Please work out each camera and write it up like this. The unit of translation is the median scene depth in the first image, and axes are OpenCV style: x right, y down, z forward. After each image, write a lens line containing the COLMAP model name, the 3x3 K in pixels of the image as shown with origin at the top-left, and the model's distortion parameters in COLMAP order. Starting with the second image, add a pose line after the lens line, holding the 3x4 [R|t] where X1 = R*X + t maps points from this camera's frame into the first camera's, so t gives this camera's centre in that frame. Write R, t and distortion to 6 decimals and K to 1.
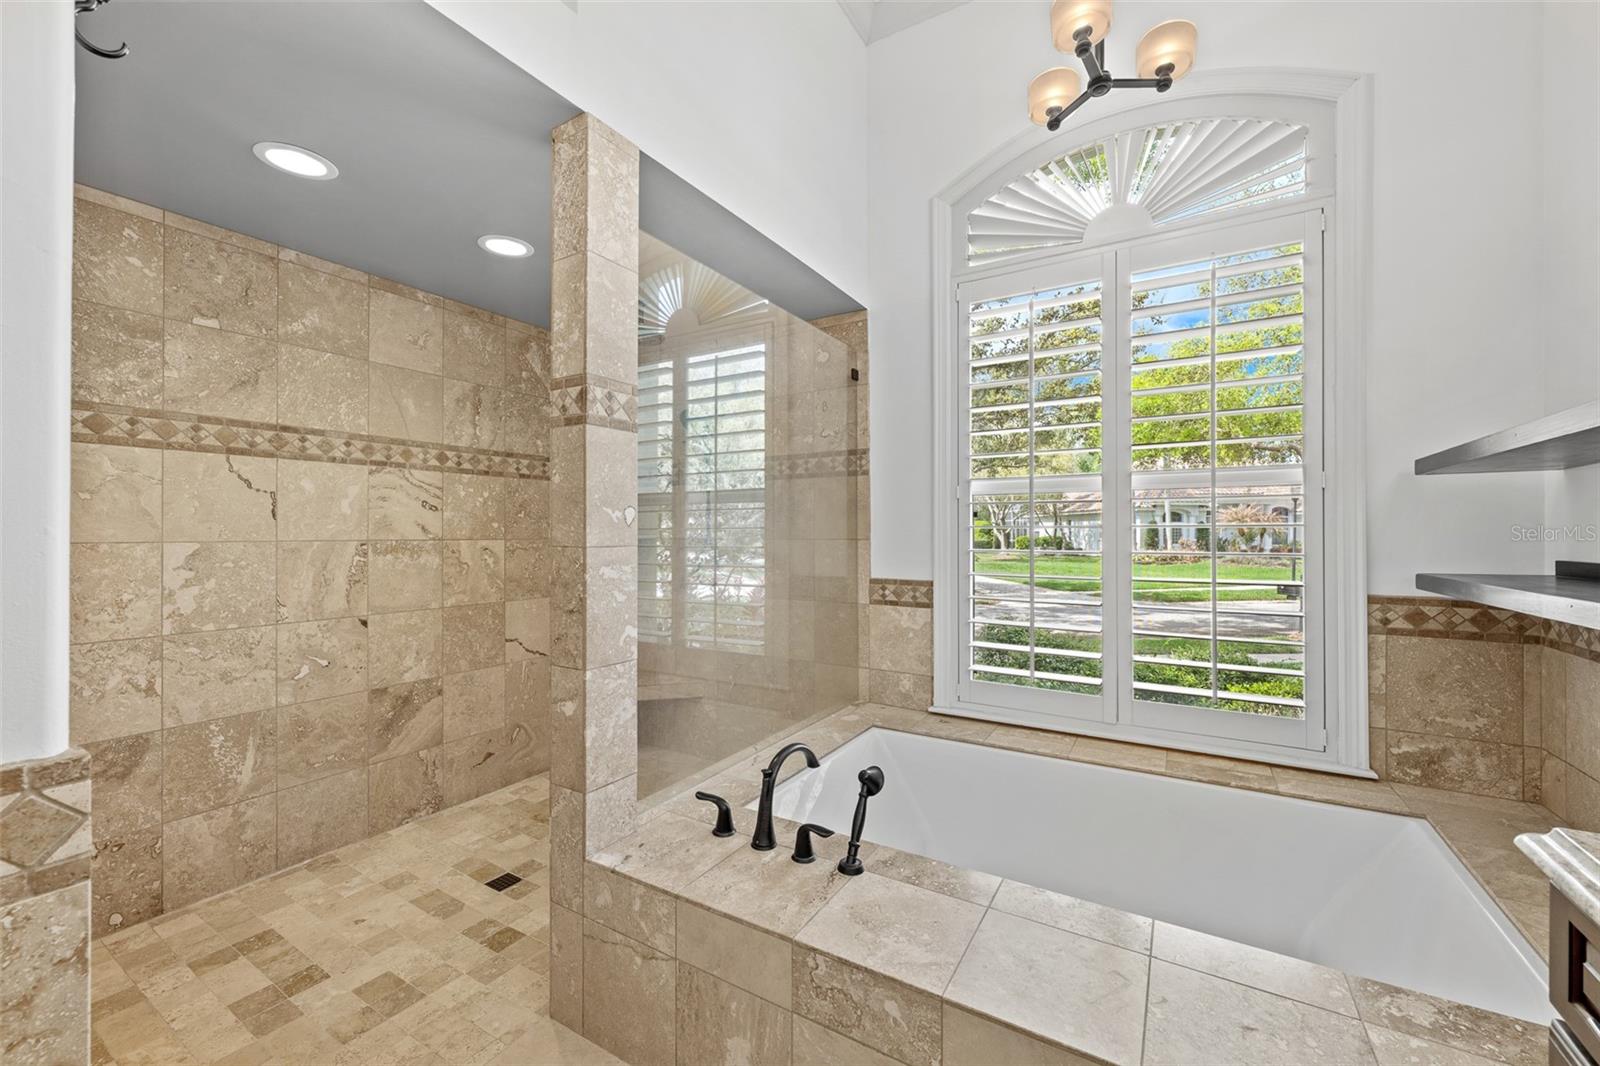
lens RADIAL K [[637.8, 0, 797.9], [0, 637.8, 530.4], [0, 0, 1]] dist [-0.000100, -0.000639]
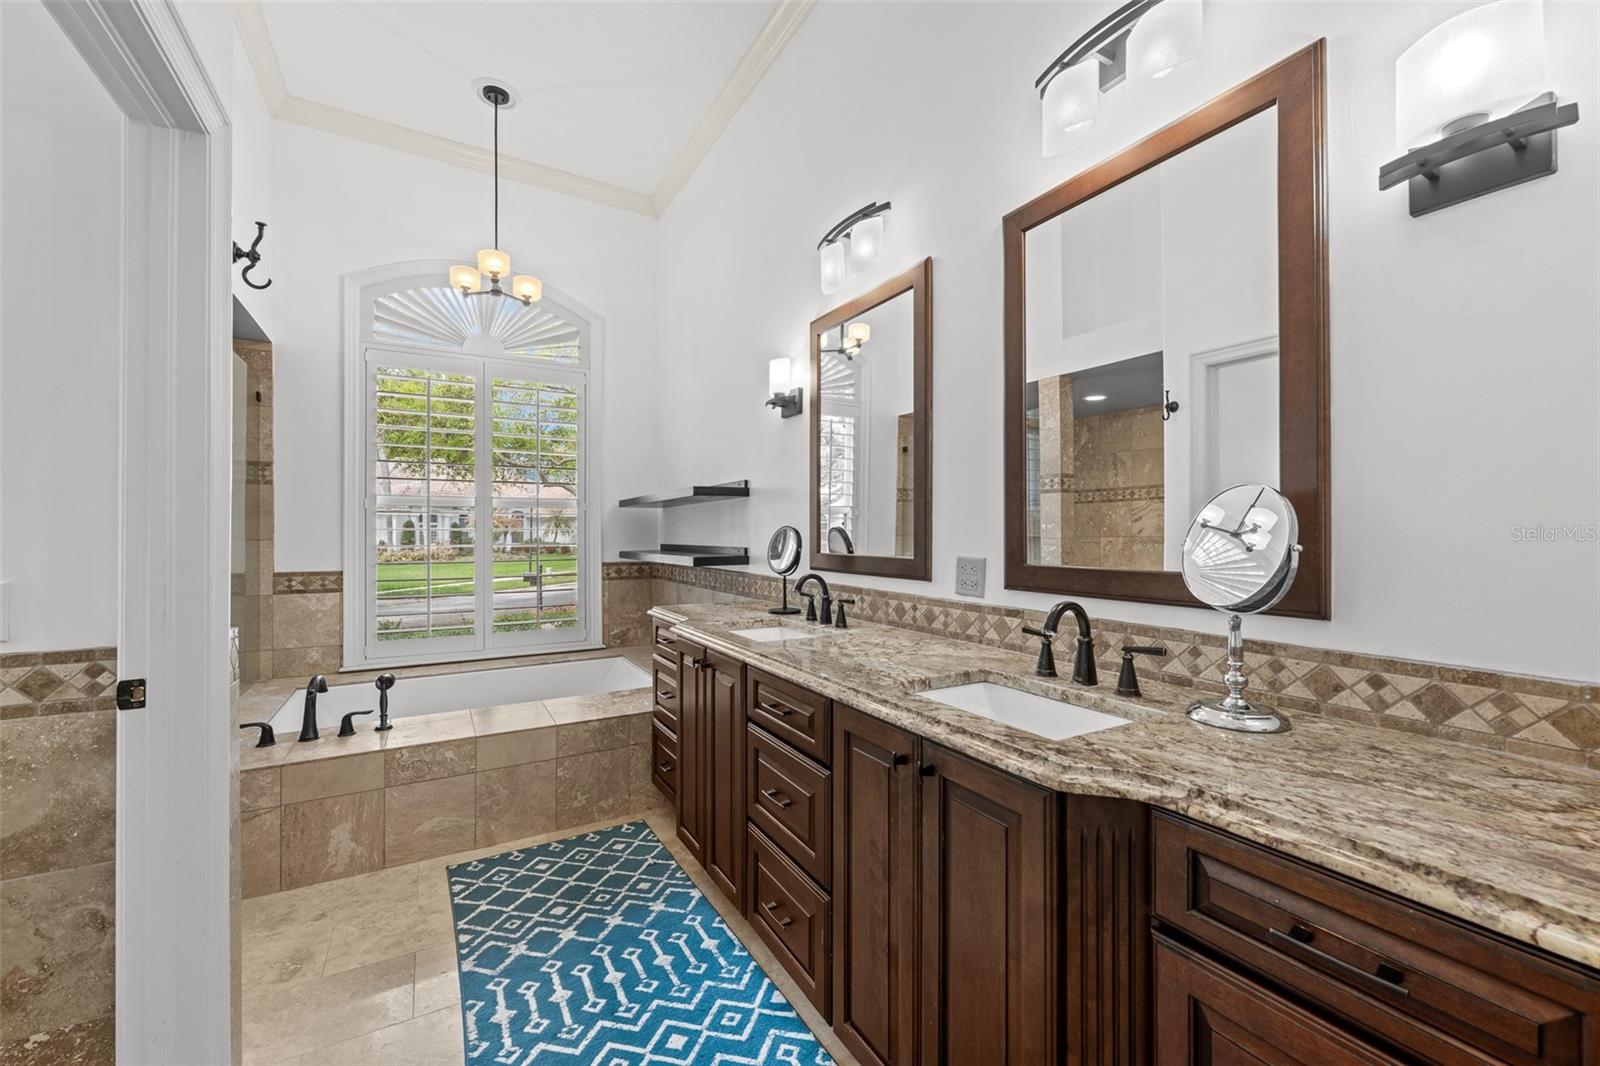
lens RADIAL K [[637.8, 0, 797.9], [0, 637.8, 530.4], [0, 0, 1]] dist [-0.000100, -0.000639]
pose [[0.482339, 0.002044, 0.875982, -0.460172], [-0.001539, 0.999998, -0.001486, -0.002481], [-0.875983, -0.000631, 0.482341, -0.420467]]
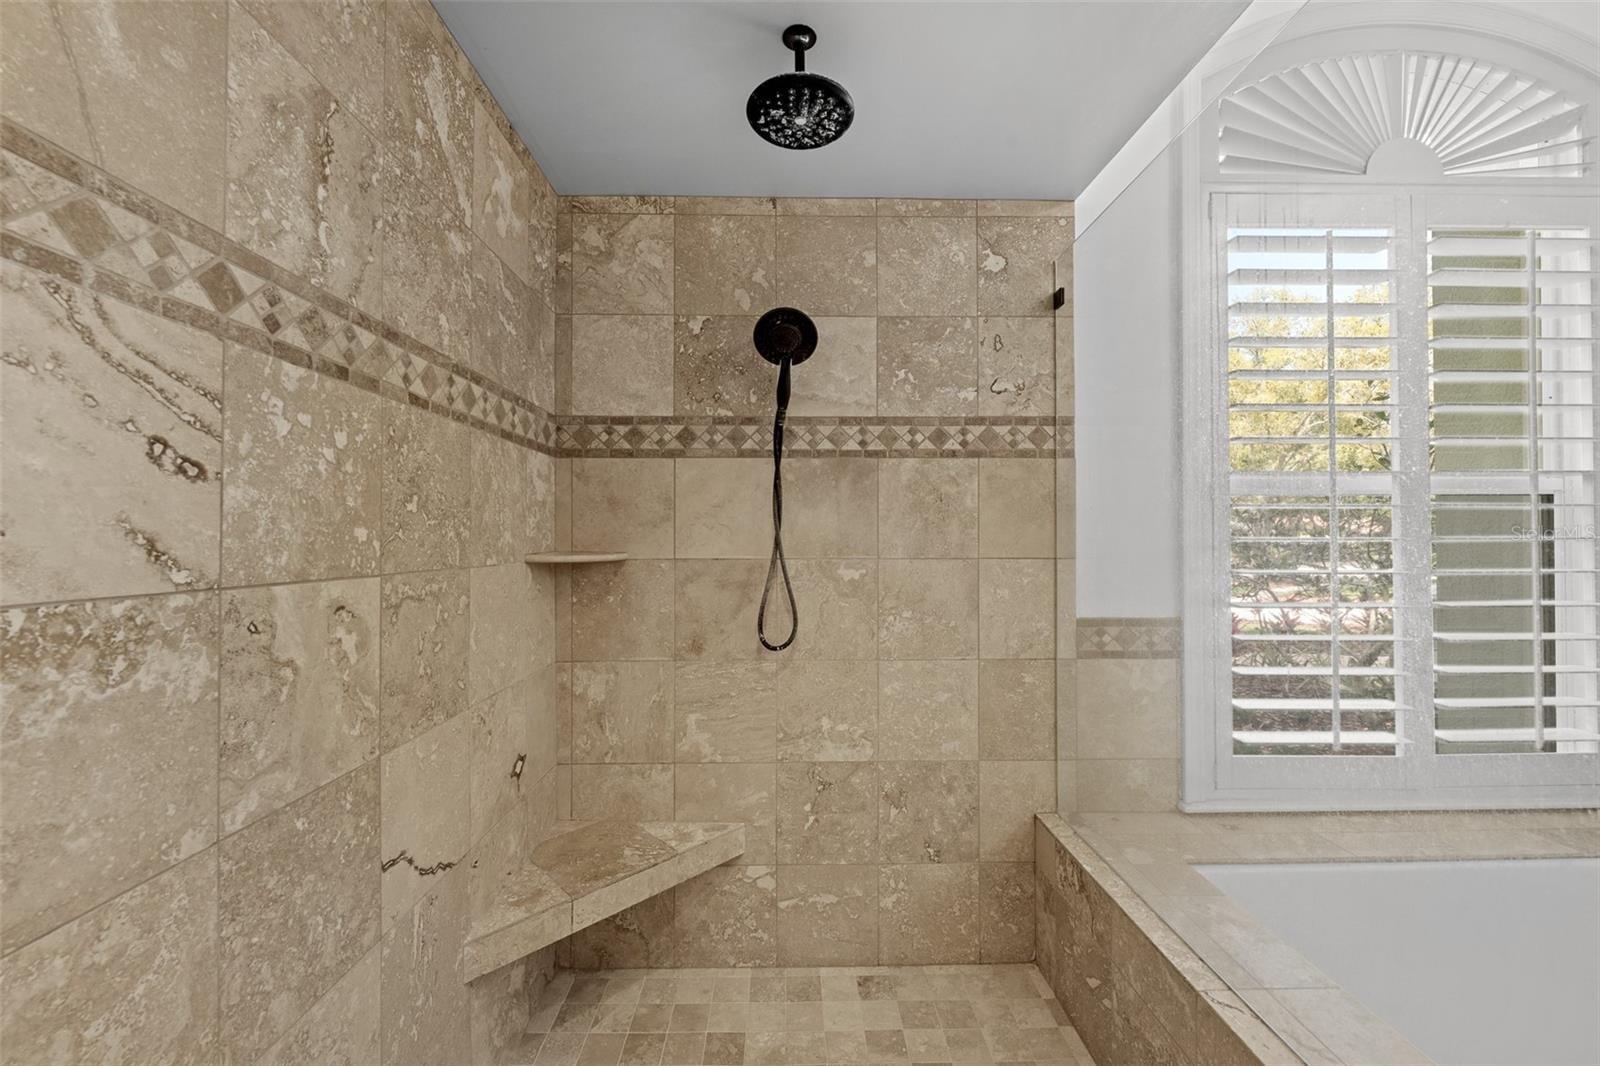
lens RADIAL K [[637.8, 0, 797.9], [0, 637.8, 530.4], [0, 0, 1]] dist [-0.000100, -0.000639]
pose [[0.842230, 0.005943, 0.539086, -0.483207], [-0.000280, 0.999944, -0.010585, -0.006914], [-0.539119, 0.008764, 0.842184, 0.623263]]
